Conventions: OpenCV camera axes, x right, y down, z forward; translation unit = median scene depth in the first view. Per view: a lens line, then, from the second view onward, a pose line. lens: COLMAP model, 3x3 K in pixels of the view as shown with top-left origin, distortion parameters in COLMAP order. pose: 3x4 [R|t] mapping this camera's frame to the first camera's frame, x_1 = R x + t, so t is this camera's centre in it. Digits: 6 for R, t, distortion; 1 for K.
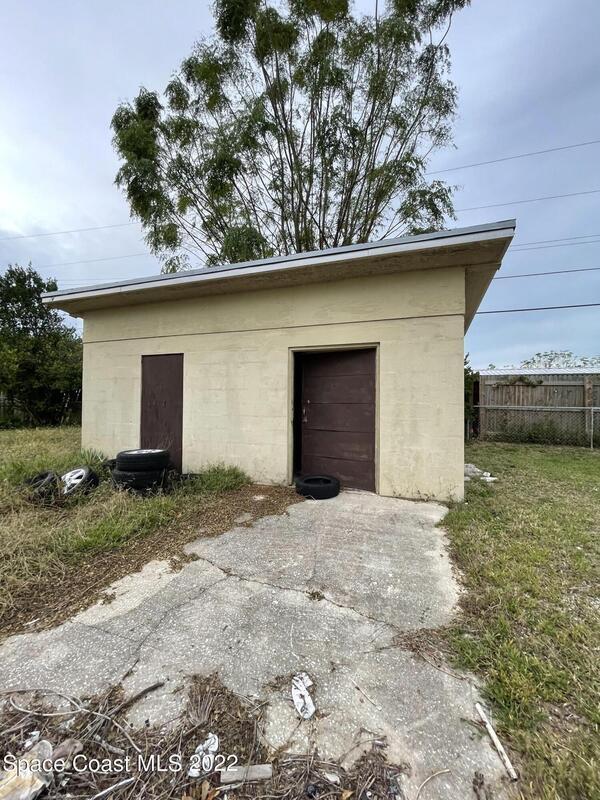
lens RADIAL K [[317.7, 0, 301.9], [0, 317.7, 399.1], [0, 0, 1]] dist [-0.002180, -0.001556]
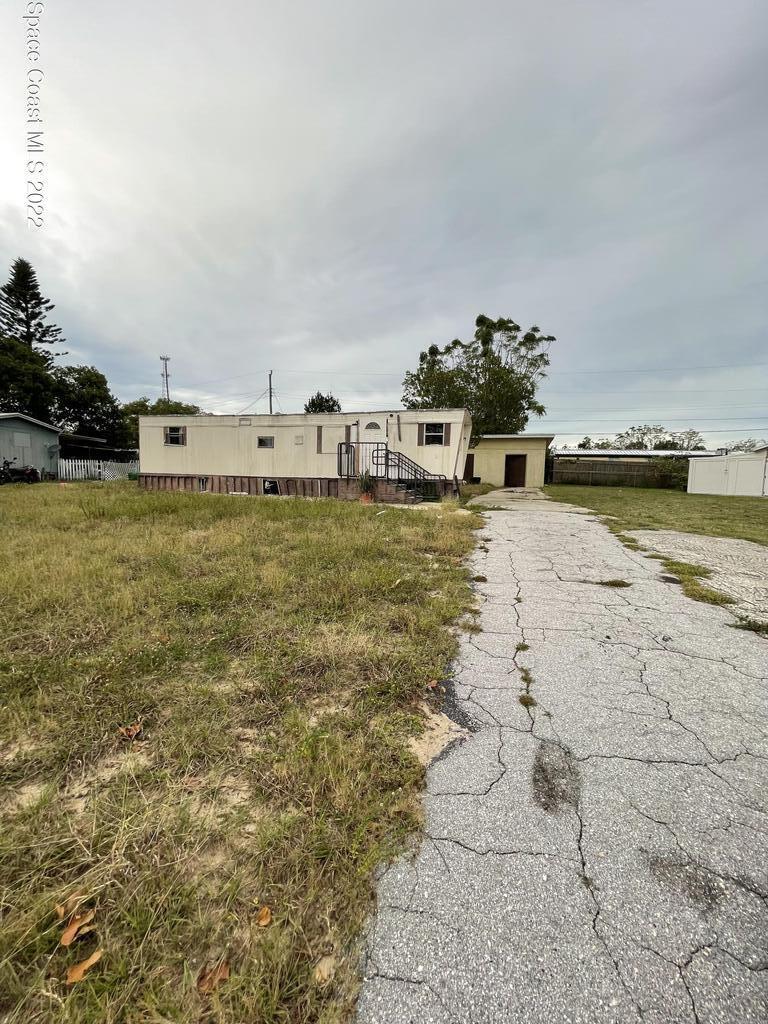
lens RADIAL K [[406.6, 0, 384.1], [0, 406.6, 510.8], [0, 0, 1]] dist [-0.002180, -0.001556]
pose [[0.998609, 0.006965, 0.052265, -1.952975], [-0.012161, 0.994938, 0.099756, 0.066591], [-0.051305, -0.100252, 0.993638, -4.422515]]
